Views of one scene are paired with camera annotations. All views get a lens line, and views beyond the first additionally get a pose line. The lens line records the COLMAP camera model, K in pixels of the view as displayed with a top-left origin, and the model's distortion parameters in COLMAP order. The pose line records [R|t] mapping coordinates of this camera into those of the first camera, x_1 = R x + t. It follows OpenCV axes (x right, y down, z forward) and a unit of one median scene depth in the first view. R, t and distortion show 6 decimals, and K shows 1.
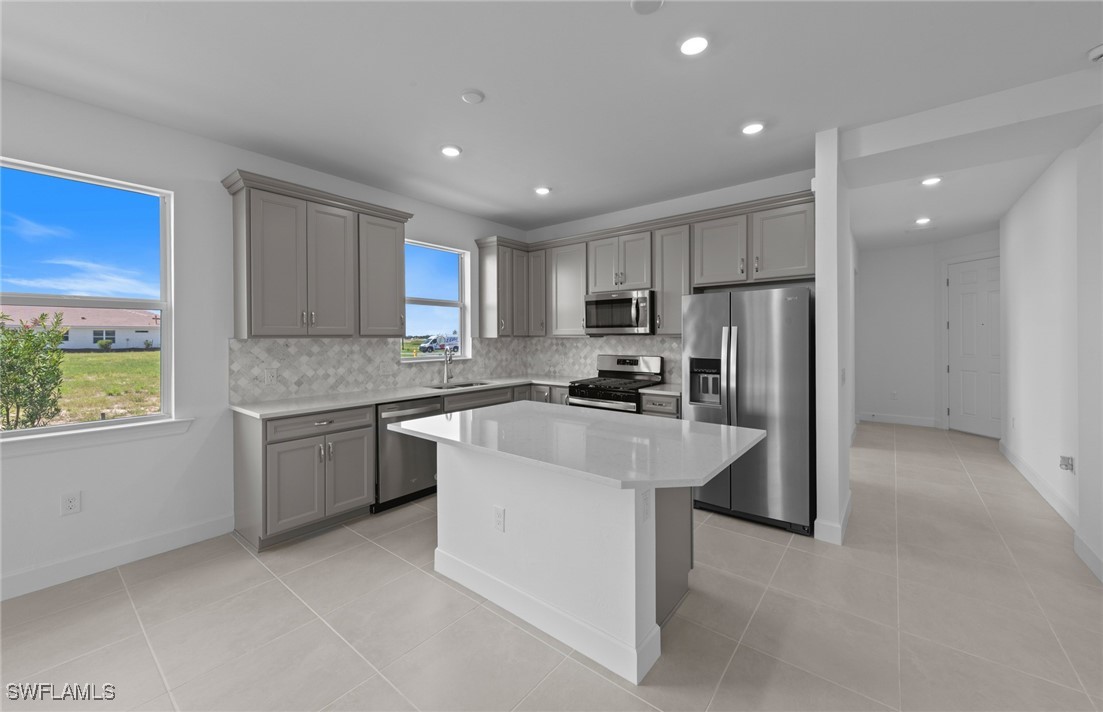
lens RADIAL K [[423.7, 0, 548.4], [0, 423.7, 339.8], [0, 0, 1]] dist [0.001975, 0.000218]
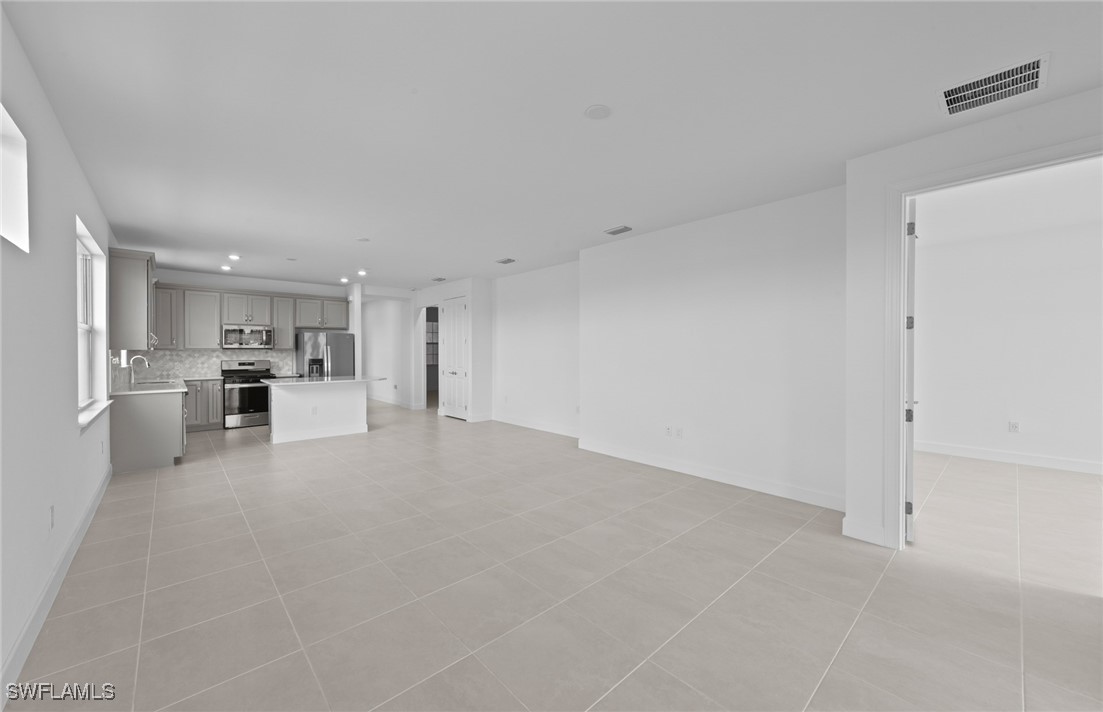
lens RADIAL K [[416.8, 0, 555.1], [0, 416.8, 354.5], [0, 0, 1]] dist [0.000766, 0.000122]
pose [[0.135996, -0.002901, 0.990705, -1.421024], [0.006133, 0.999979, 0.002086, 0.016755], [-0.990690, 0.005793, 0.136011, -0.547351]]
